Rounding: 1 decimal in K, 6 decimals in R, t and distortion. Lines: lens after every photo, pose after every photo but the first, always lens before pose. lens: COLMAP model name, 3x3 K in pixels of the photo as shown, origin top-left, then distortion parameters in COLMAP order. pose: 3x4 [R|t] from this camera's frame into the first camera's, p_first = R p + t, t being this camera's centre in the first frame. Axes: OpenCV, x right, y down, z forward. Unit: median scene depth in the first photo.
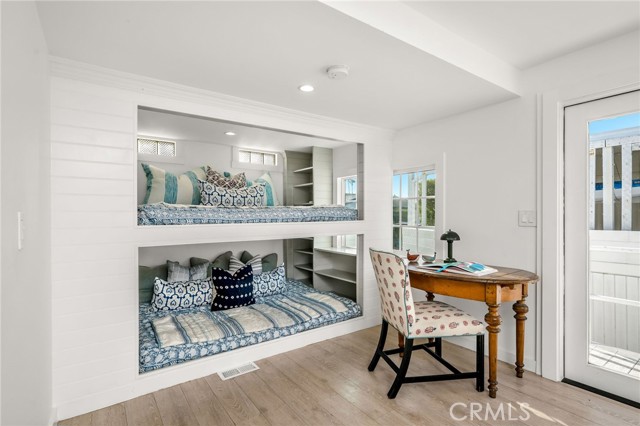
lens RADIAL K [[327.9, 0, 320.0], [0, 327.9, 213.0], [0, 0, 1]] dist [-0.013540, -0.000322]
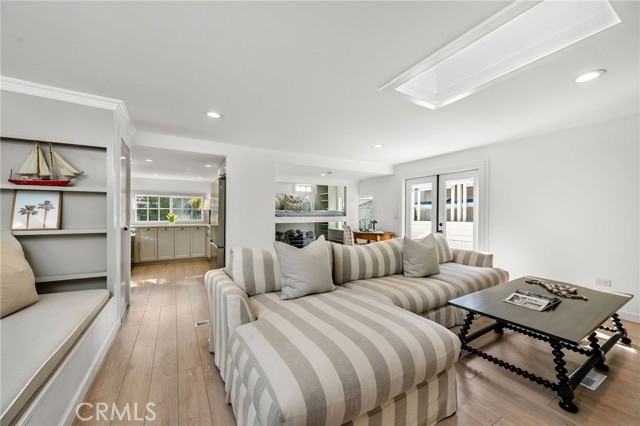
lens RADIAL K [[249.6, 0, 320.0], [0, 249.6, 213.0], [0, 0, 1]] dist [-0.000073, -0.000004]
pose [[0.995397, 0.005342, -0.095685, 0.135997], [-0.005121, 0.999984, 0.002557, -0.007633], [0.095697, -0.002056, 0.995408, -1.124871]]
